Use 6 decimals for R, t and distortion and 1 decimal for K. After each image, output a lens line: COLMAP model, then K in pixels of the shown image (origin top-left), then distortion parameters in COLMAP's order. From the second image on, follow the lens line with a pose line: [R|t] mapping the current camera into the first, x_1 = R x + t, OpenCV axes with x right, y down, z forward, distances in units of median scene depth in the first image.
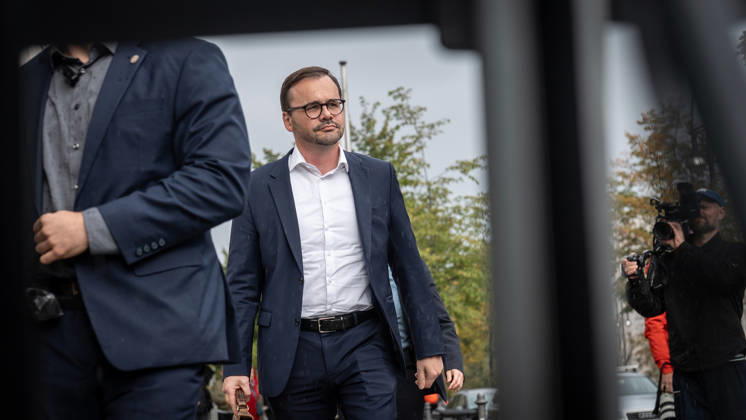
lens RADIAL K [[1937.2, 0, 373.0], [0, 1937.2, 210.0], [0, 0, 1]] dist [0.001070, -0.043750]
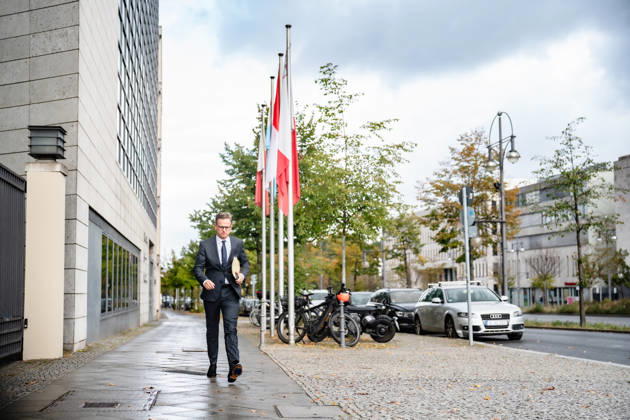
lens RADIAL K [[839.8, 0, 314.4], [0, 839.8, 221.2], [0, 0, 1]] dist [-0.134601, 0.826481]
pose [[0.997935, 0.057886, 0.027835, -0.006035], [-0.058159, 0.998266, 0.009085, 0.040113], [-0.027261, -0.010685, 0.999571, 0.414530]]
